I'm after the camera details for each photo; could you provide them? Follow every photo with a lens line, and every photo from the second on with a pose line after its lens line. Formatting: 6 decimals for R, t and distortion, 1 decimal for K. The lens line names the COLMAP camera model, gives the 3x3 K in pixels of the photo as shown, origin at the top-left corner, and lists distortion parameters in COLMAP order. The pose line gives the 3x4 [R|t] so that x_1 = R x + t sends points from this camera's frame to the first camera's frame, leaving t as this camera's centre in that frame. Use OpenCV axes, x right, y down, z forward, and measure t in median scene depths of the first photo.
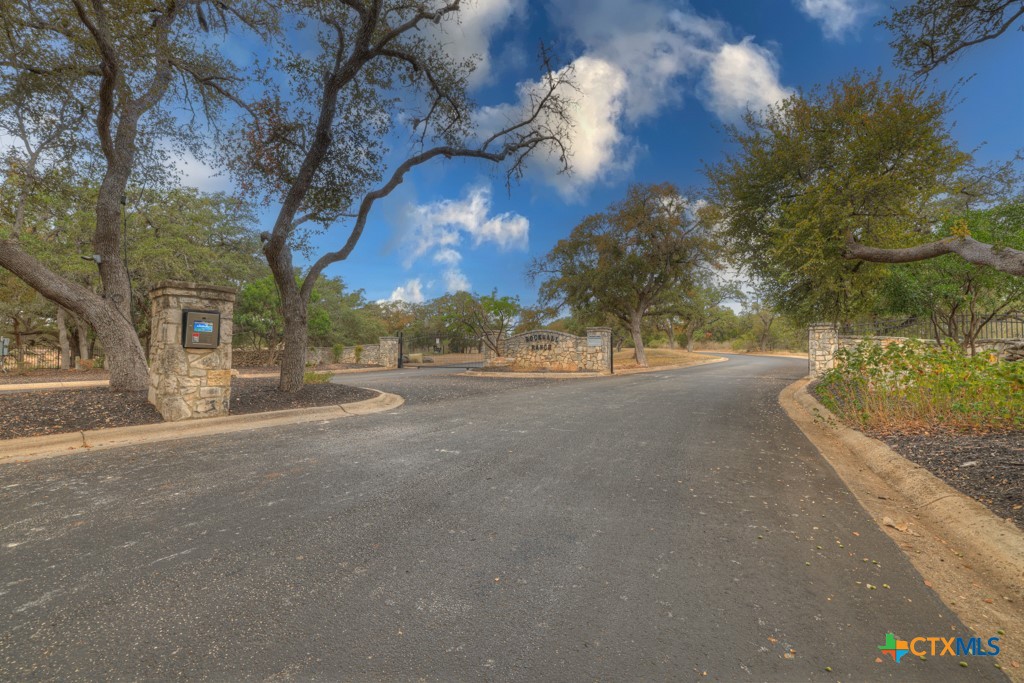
lens RADIAL K [[435.4, 0, 512.0], [0, 435.4, 341.5], [0, 0, 1]] dist [-0.026271, 0.000364]
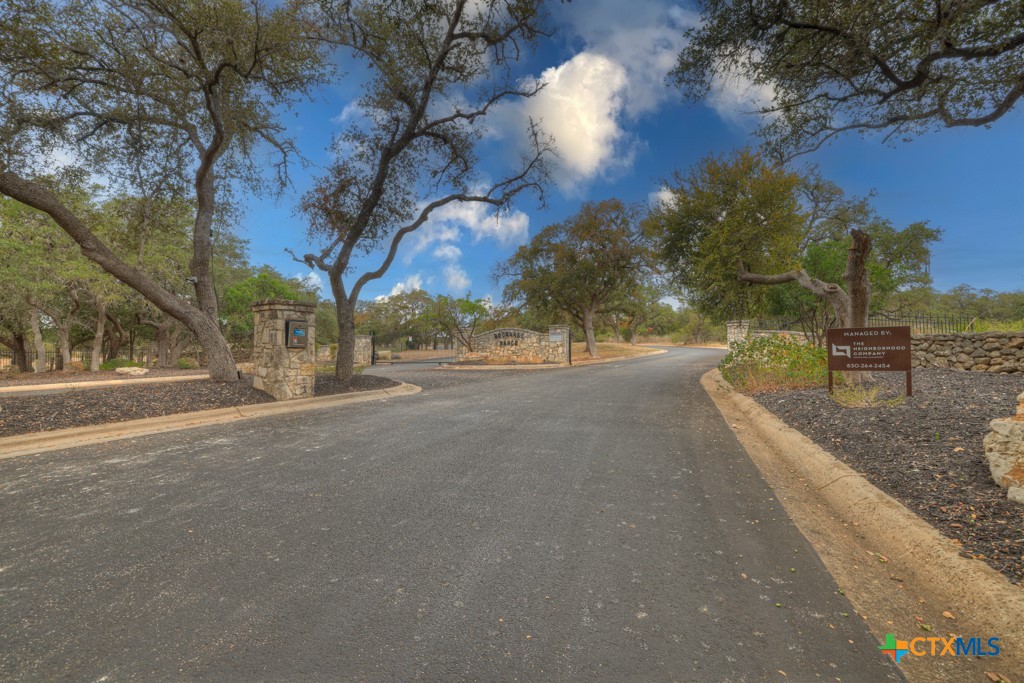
lens RADIAL K [[435.4, 0, 512.0], [0, 435.4, 341.5], [0, 0, 1]] dist [-0.026271, 0.000364]
pose [[0.992961, -0.015144, 0.117469, -0.061261], [0.014018, 0.999848, 0.010400, -0.002753], [-0.117609, -0.008680, 0.993022, -0.136099]]
